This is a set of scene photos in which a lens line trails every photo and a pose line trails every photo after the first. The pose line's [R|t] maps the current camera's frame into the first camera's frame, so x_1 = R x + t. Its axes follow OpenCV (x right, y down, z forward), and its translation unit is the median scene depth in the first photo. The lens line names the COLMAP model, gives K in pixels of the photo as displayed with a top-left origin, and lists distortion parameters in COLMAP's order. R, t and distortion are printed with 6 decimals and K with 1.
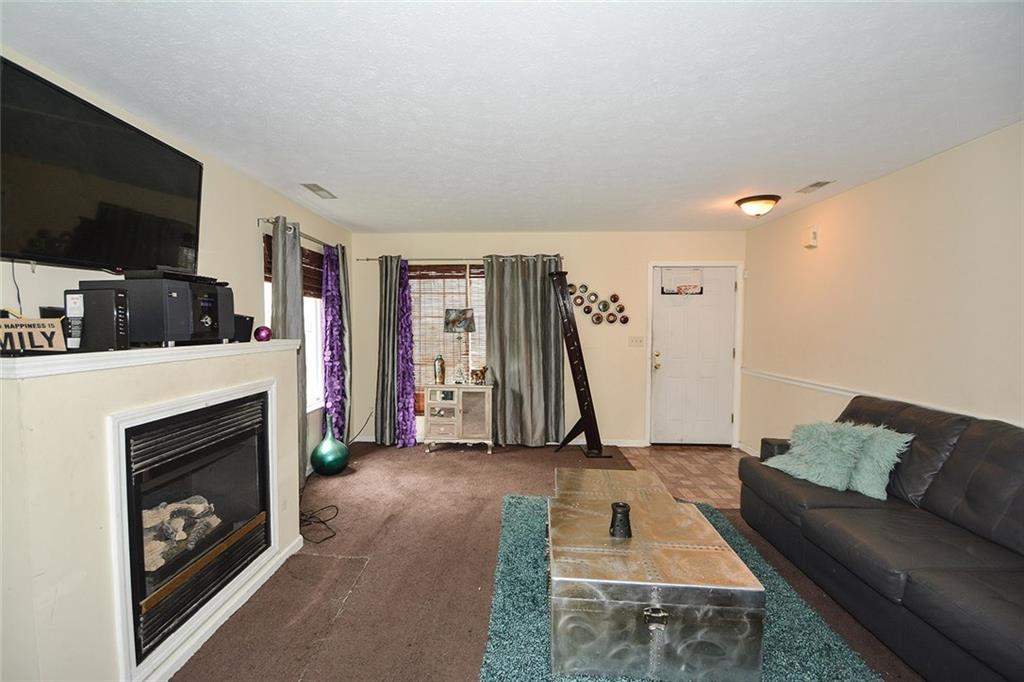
lens RADIAL K [[447.5, 0, 497.7], [0, 447.5, 343.5], [0, 0, 1]] dist [0.013593, -0.018400]
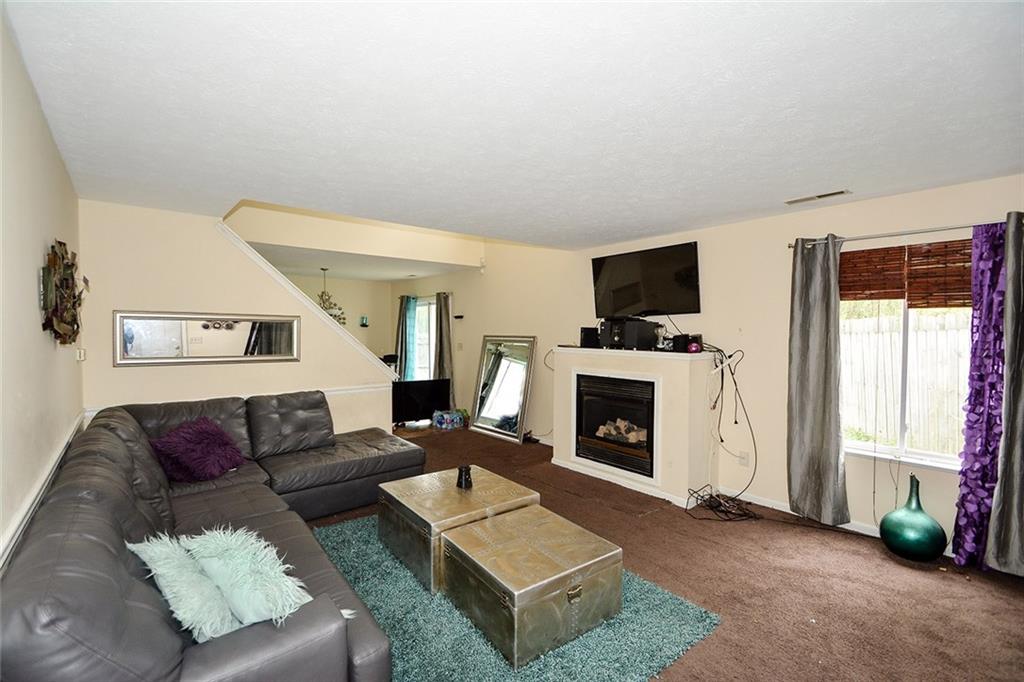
lens RADIAL K [[447.5, 0, 497.7], [0, 447.5, 343.5], [0, 0, 1]] dist [0.013593, -0.018400]
pose [[-0.748191, 0.015586, -0.663301, 0.491431], [-0.034925, 0.997413, 0.062833, -0.057715], [0.662564, 0.070177, -0.745711, 0.908701]]
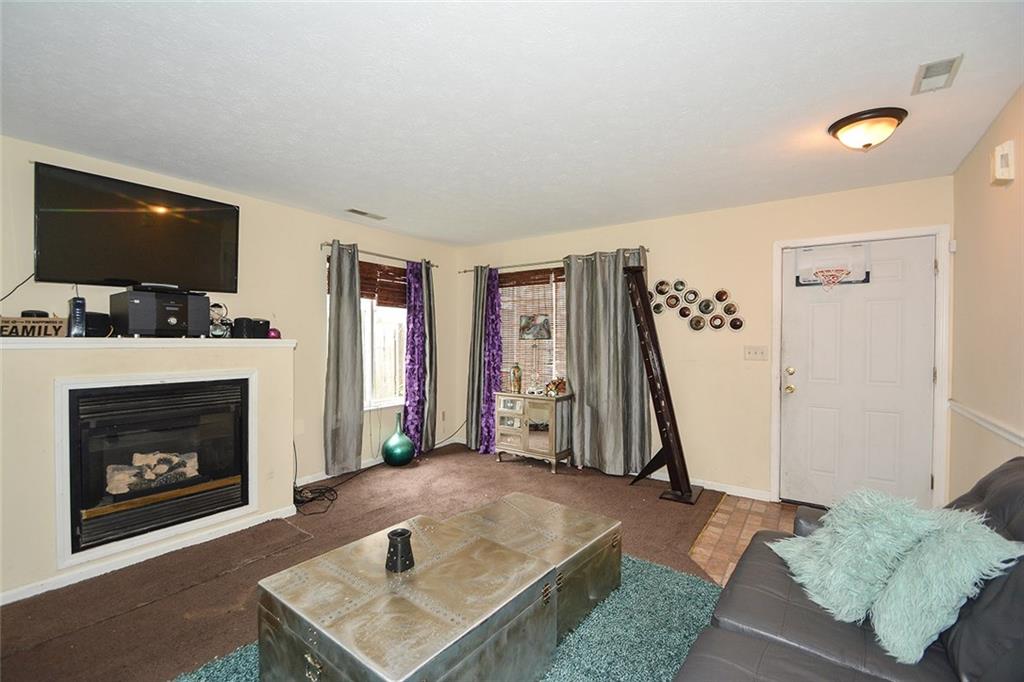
lens RADIAL K [[447.5, 0, 497.7], [0, 447.5, 343.5], [0, 0, 1]] dist [0.013593, -0.018400]
pose [[0.835715, 0.007011, -0.549119, 0.374543], [-0.027296, 0.999213, -0.028785, 0.012560], [0.548485, 0.039044, 0.835249, 0.166709]]
